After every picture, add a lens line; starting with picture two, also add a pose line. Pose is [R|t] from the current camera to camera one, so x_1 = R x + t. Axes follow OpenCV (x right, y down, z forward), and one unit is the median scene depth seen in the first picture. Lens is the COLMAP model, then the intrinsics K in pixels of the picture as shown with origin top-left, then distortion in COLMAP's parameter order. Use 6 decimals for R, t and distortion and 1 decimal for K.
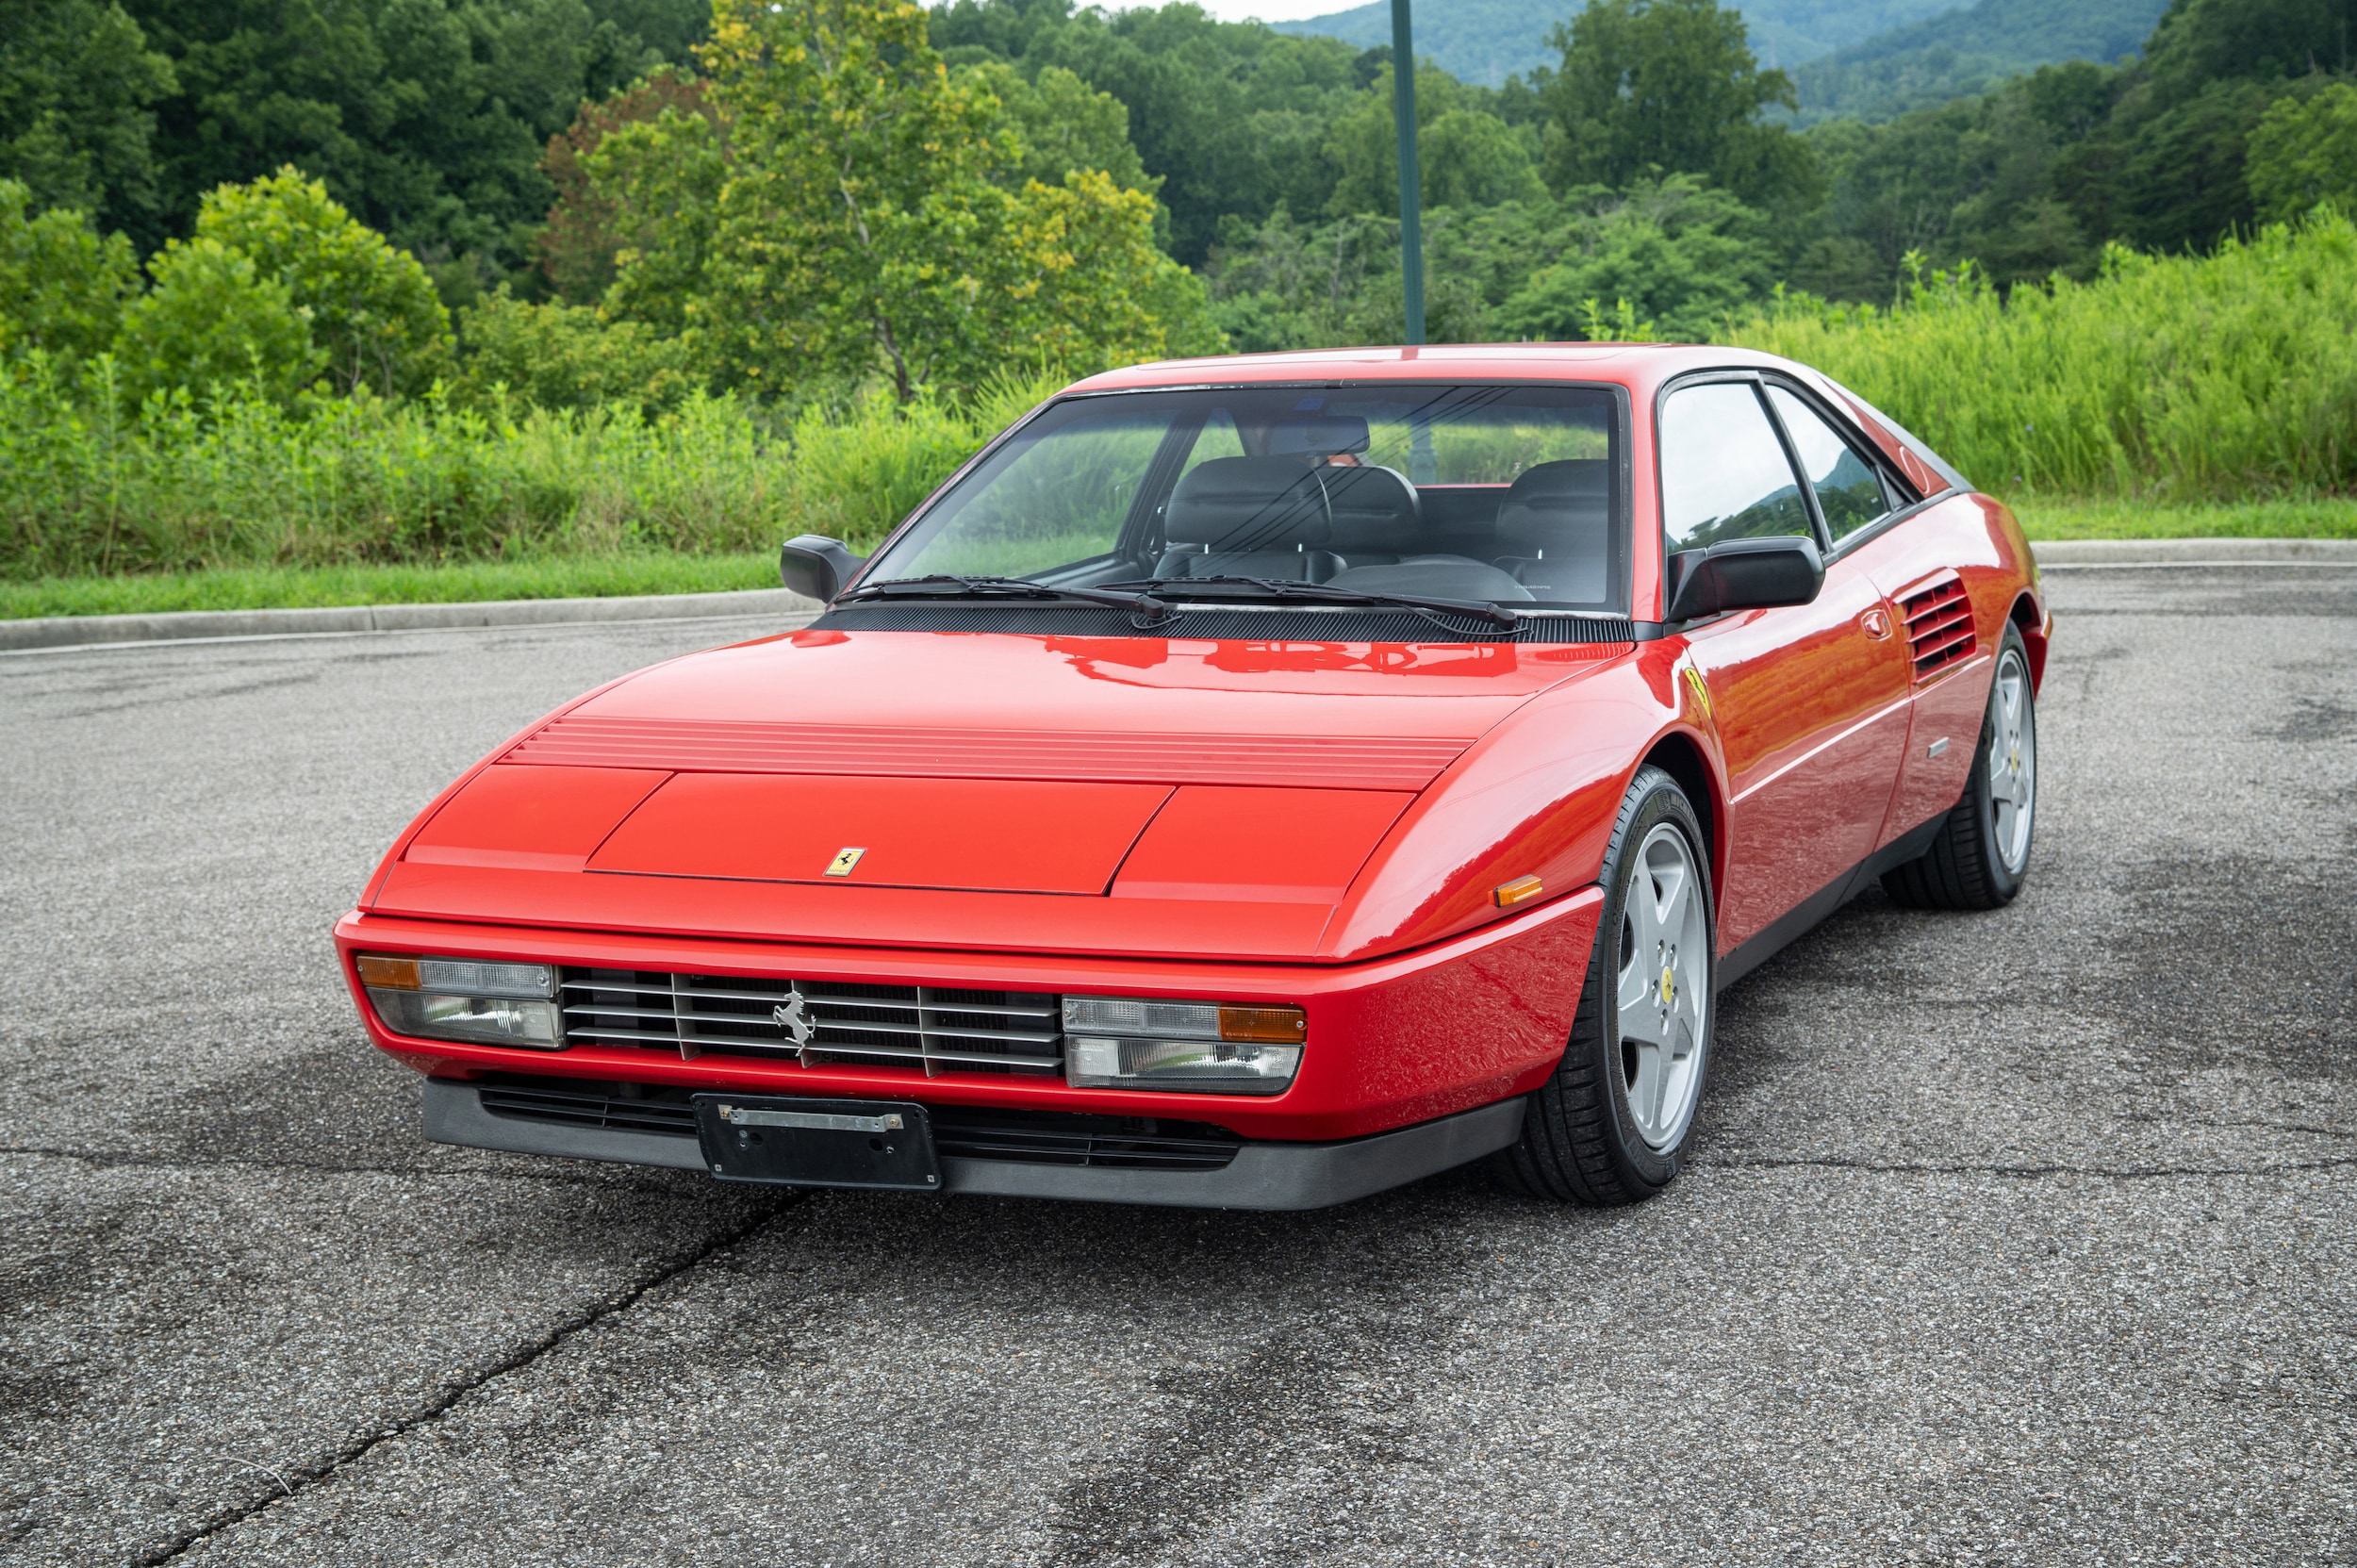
lens RADIAL K [[3286.8, 0, 1173.9], [0, 3286.8, 829.3], [0, 0, 1]] dist [0.210554, 0.296243]
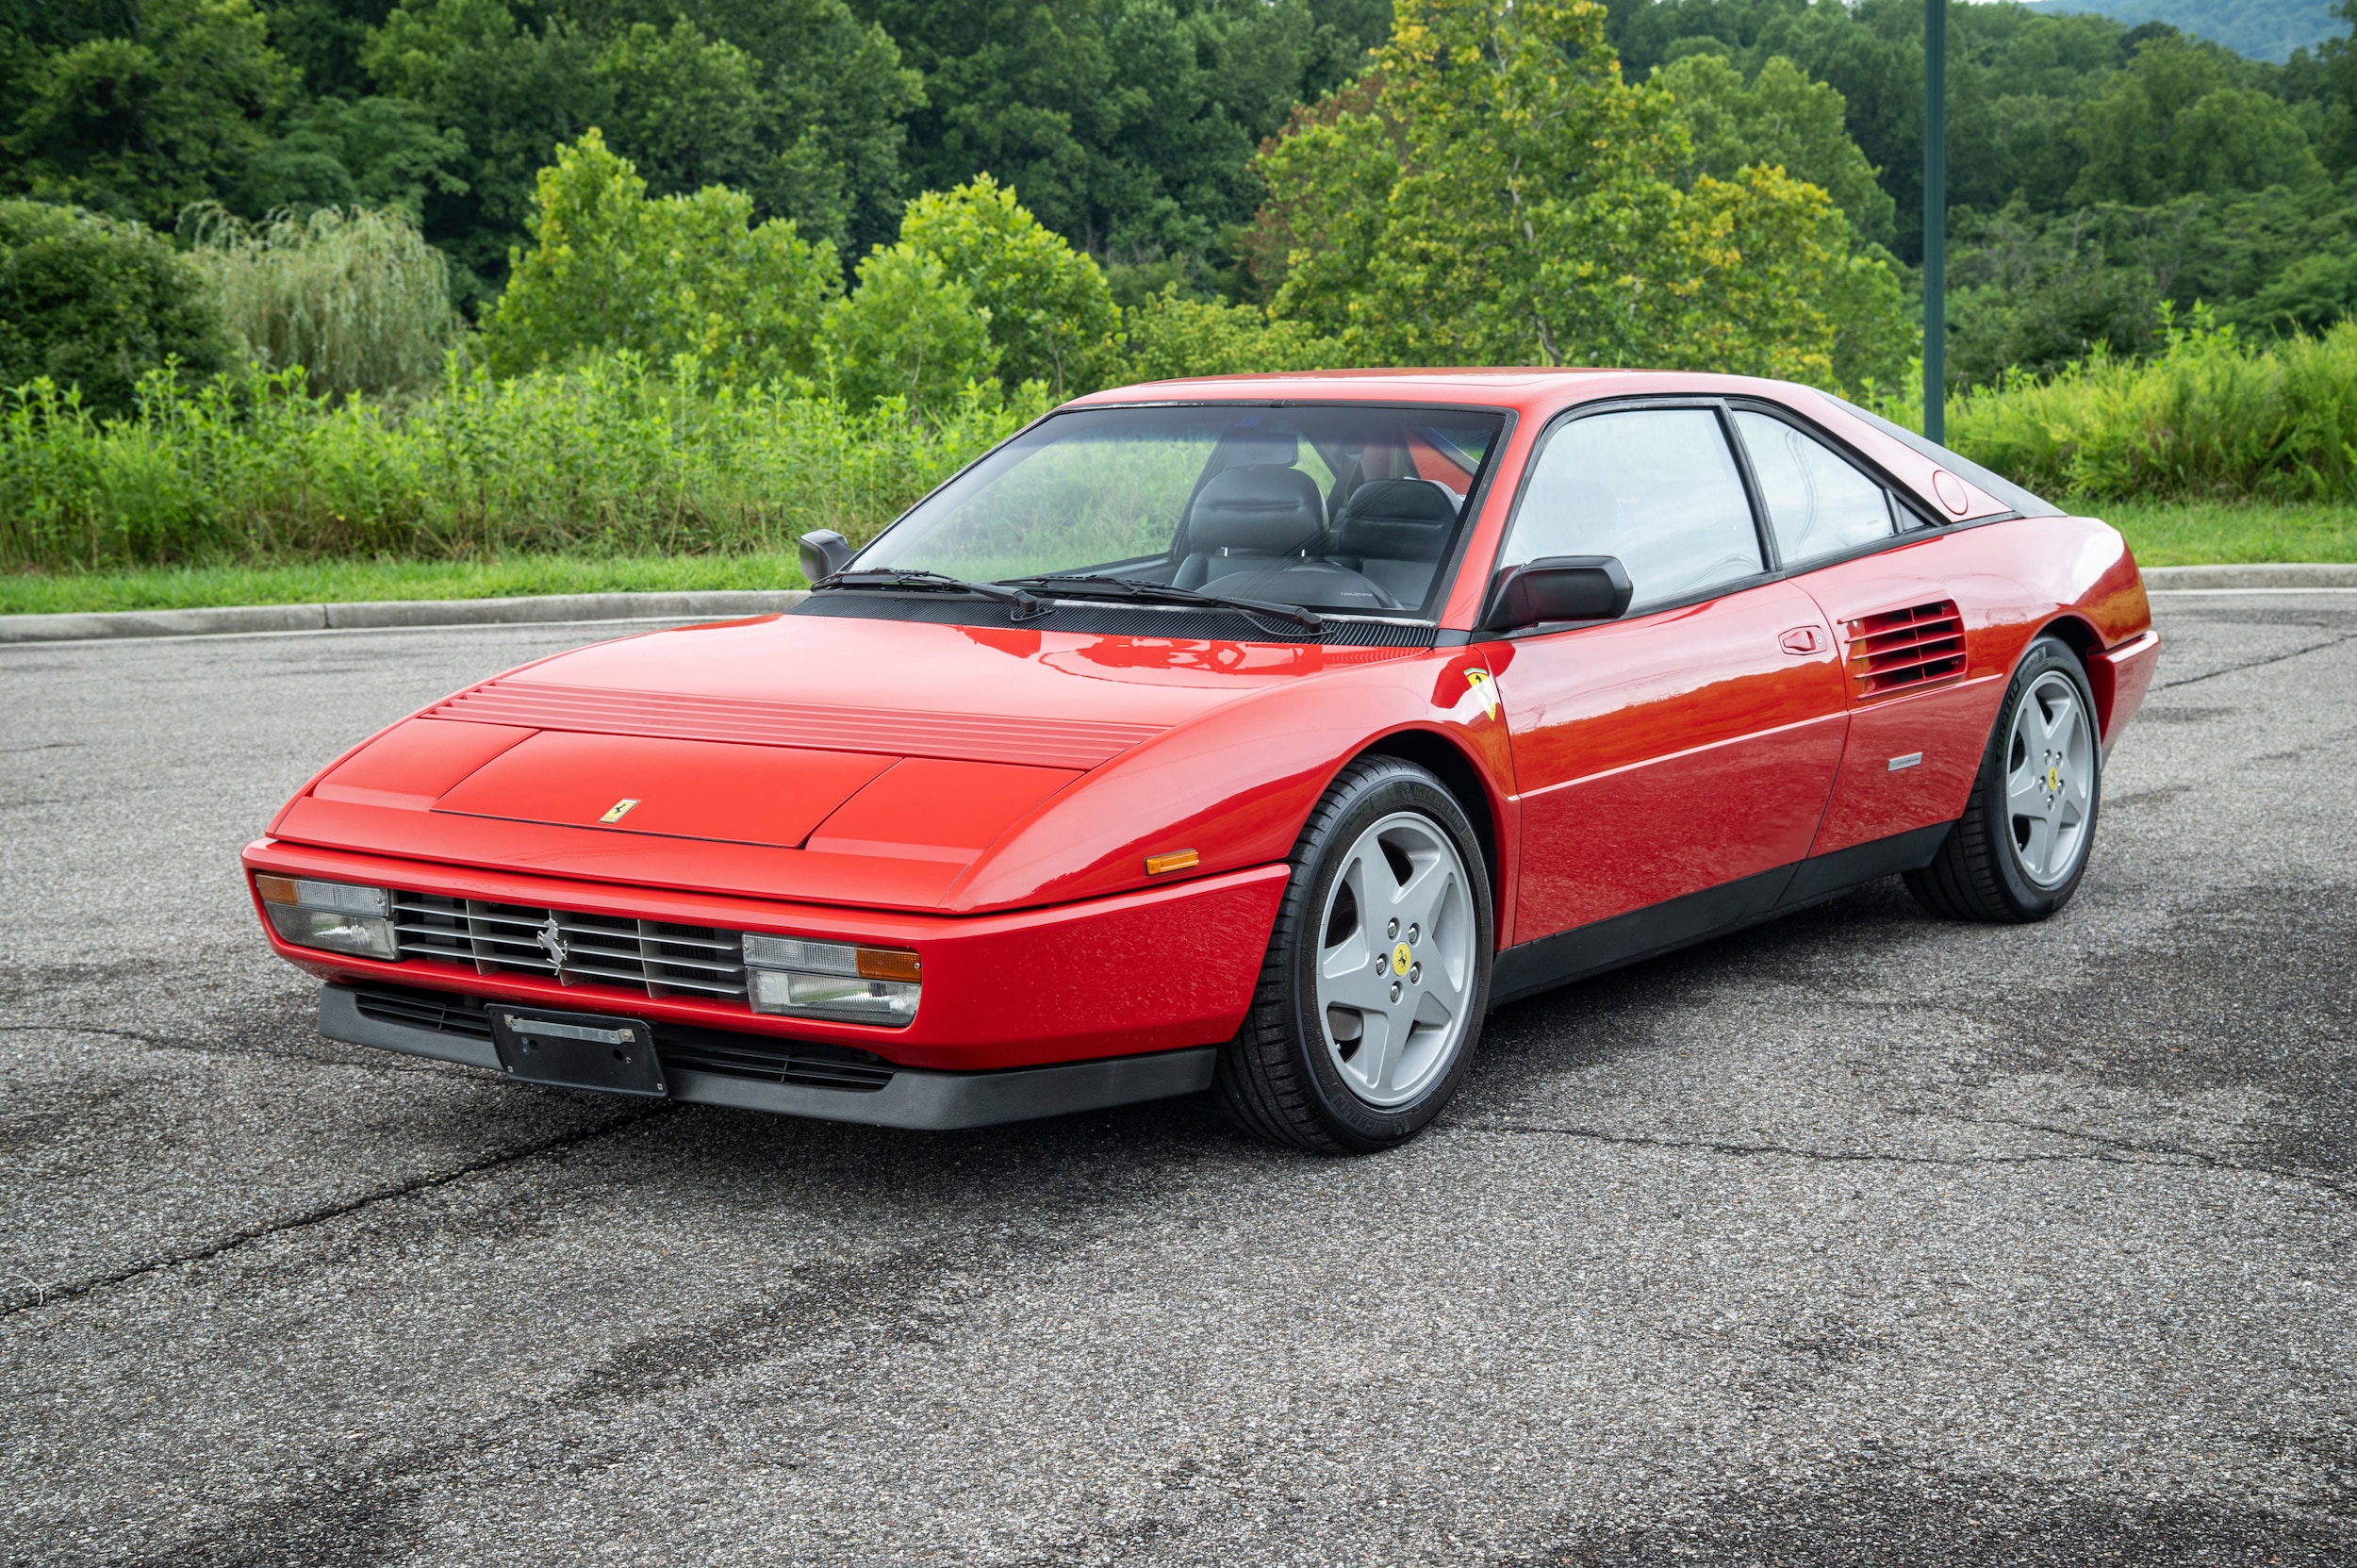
lens RADIAL K [[3286.8, 0, 1173.9], [0, 3286.8, 829.3], [0, 0, 1]] dist [0.210554, 0.296243]
pose [[0.977618, 0.044211, -0.205688, 0.281837], [-0.043959, 0.999017, 0.005799, 0.000786], [0.205743, 0.003372, 0.978600, -0.082920]]
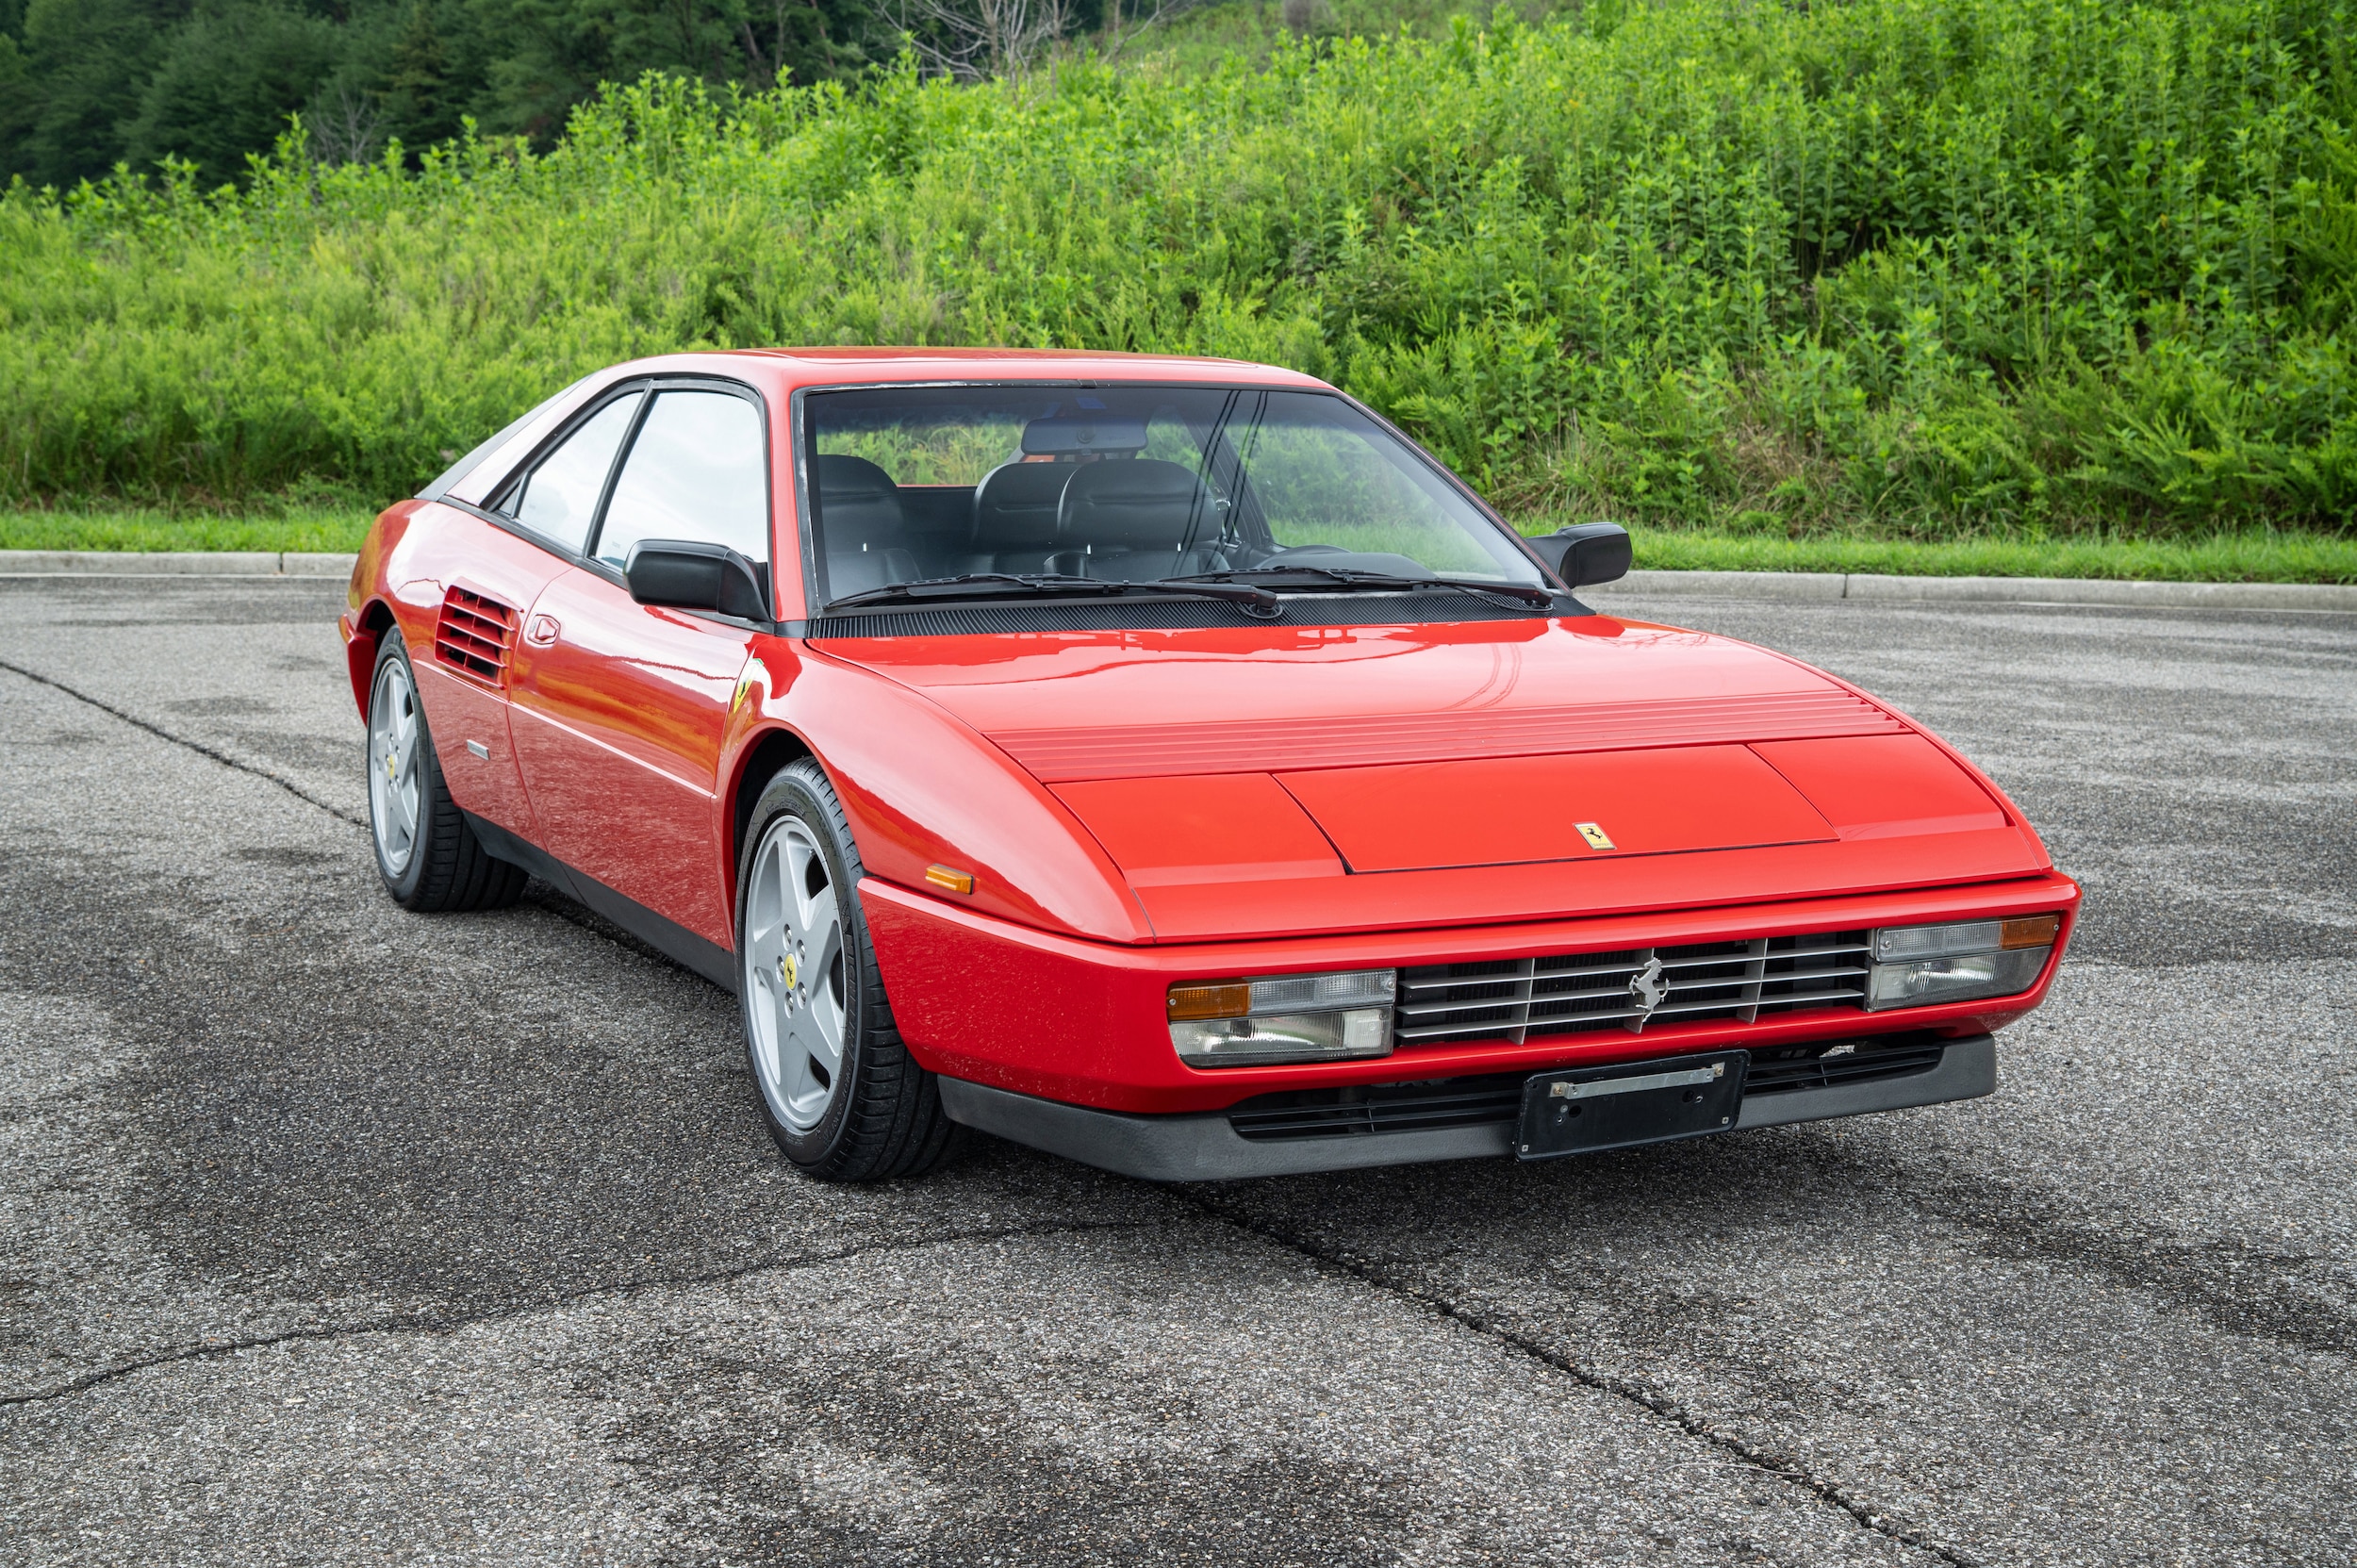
lens RADIAL K [[3282.6, 0, 1180.7], [0, 3282.6, 825.8], [0, 0, 1]] dist [0.193557, 0.364555]
pose [[0.674672, -0.082303, 0.733515, -0.812630], [0.086740, 0.995719, 0.031941, -0.032519], [-0.733003, 0.042075, 0.678923, 0.332000]]
